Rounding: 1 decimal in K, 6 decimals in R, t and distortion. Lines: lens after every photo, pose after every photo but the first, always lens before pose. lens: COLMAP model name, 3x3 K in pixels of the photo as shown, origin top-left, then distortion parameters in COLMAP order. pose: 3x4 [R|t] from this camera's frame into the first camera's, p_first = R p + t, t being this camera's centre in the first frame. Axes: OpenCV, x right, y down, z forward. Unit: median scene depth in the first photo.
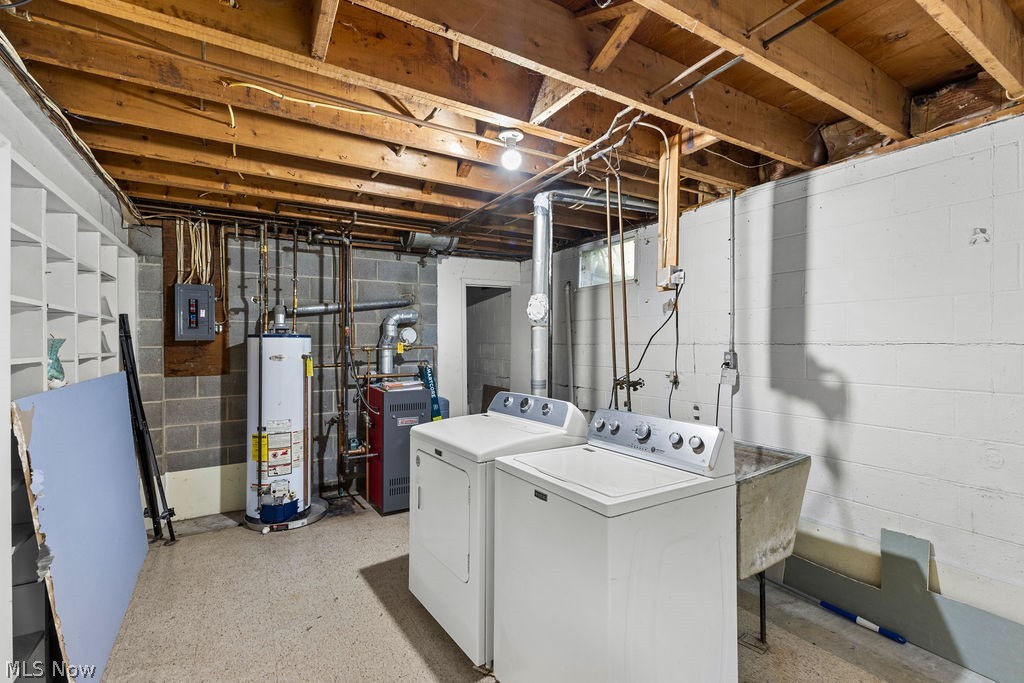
lens RADIAL K [[458.3, 0, 538.0], [0, 458.3, 344.4], [0, 0, 1]] dist [-0.000477, -0.000778]
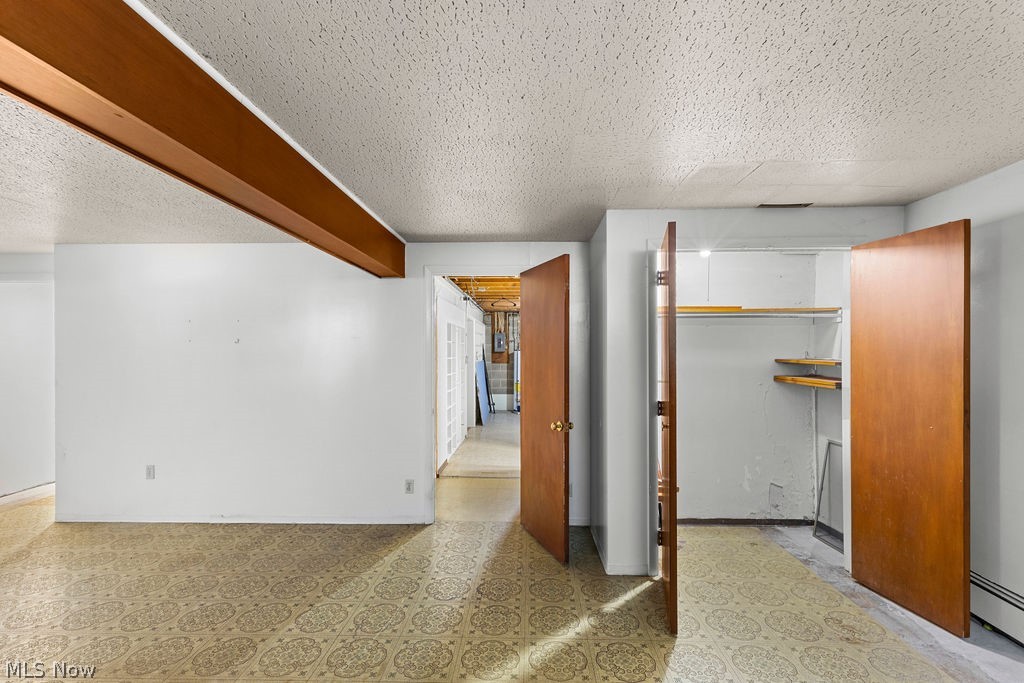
lens RADIAL K [[458.3, 0, 511.8], [0, 458.3, 344.3], [0, 0, 1]] dist [-0.000477, -0.000778]
pose [[0.831642, -0.000899, -0.555311, 0.980990], [-0.002658, 0.999981, -0.005599, -0.040403], [0.555305, 0.006132, 0.831624, -1.449180]]
